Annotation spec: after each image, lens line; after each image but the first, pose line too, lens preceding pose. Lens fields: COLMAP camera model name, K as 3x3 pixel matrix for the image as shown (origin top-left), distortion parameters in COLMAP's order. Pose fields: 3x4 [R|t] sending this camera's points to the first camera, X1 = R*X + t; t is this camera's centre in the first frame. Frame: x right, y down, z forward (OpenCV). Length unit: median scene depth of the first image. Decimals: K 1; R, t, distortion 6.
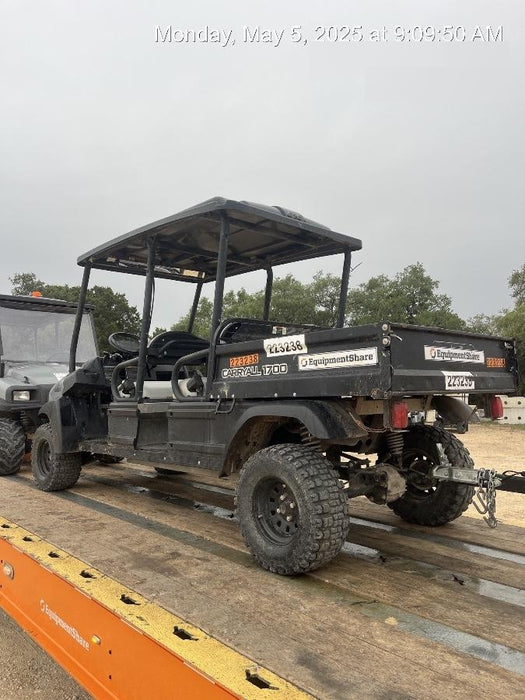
lens RADIAL K [[533.8, 0, 259.7], [0, 533.8, 339.7], [0, 0, 1]] dist [0.004947, 0.000387]
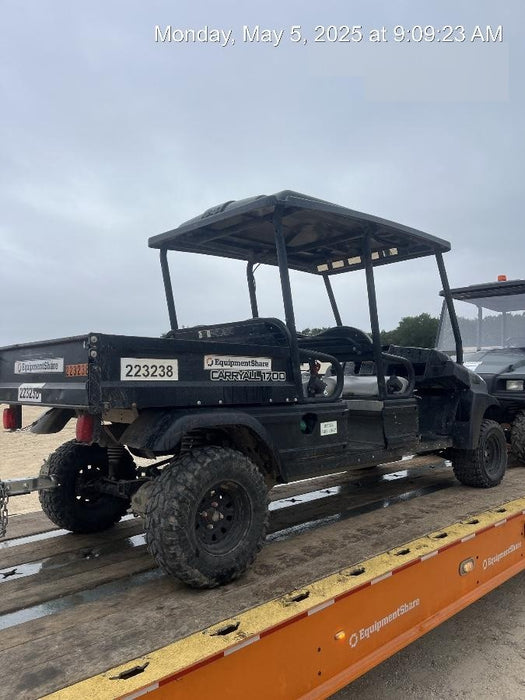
lens RADIAL K [[533.8, 0, 259.7], [0, 533.8, 339.7], [0, 0, 1]] dist [0.004947, 0.000387]
pose [[0.019151, -0.055379, -0.998282, 1.347068], [0.107141, 0.992829, -0.053021, 0.075053], [0.994059, -0.105942, 0.024947, 1.371550]]
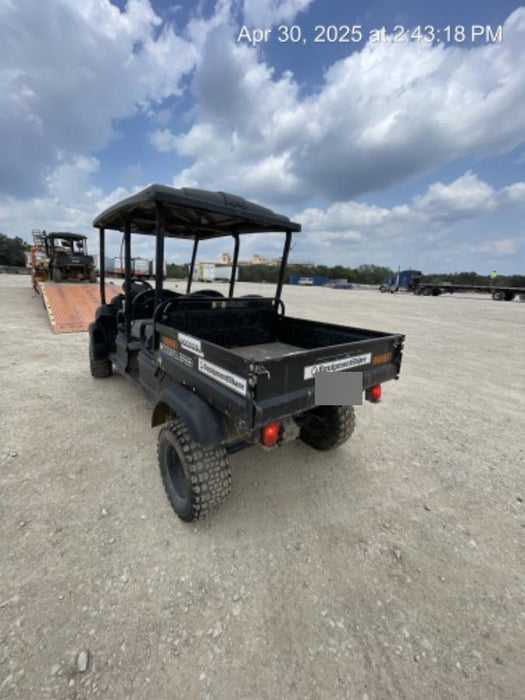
lens RADIAL K [[283.4, 0, 256.2], [0, 283.4, 353.4], [0, 0, 1]] dist [-0.001380, 0.000172]
pose [[0.994901, 0.080780, -0.060393, 0.222596], [-0.054995, 0.936418, 0.346551, -0.185729], [0.084547, -0.341462, 0.936085, 0.433980]]
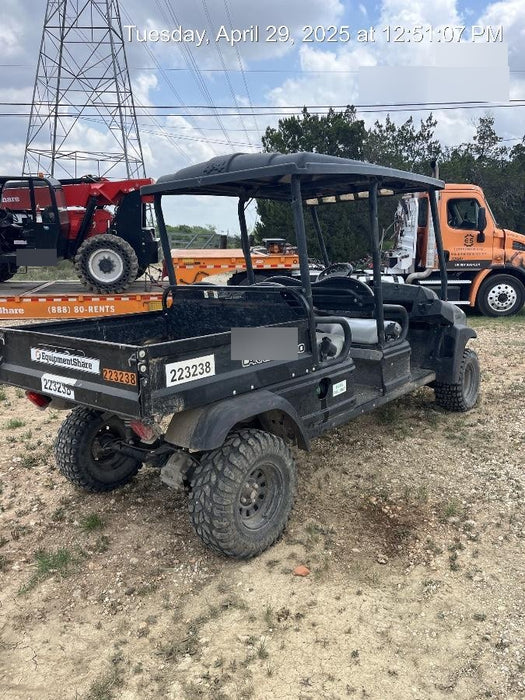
lens RADIAL K [[533.8, 0, 259.7], [0, 533.8, 339.7], [0, 0, 1]] dist [0.004947, 0.000387]
pose [[0.133204, 0.169147, -0.976548, 1.325937], [0.123144, 0.974869, 0.185653, -0.138685], [0.983409, -0.144985, 0.109027, 1.231727]]
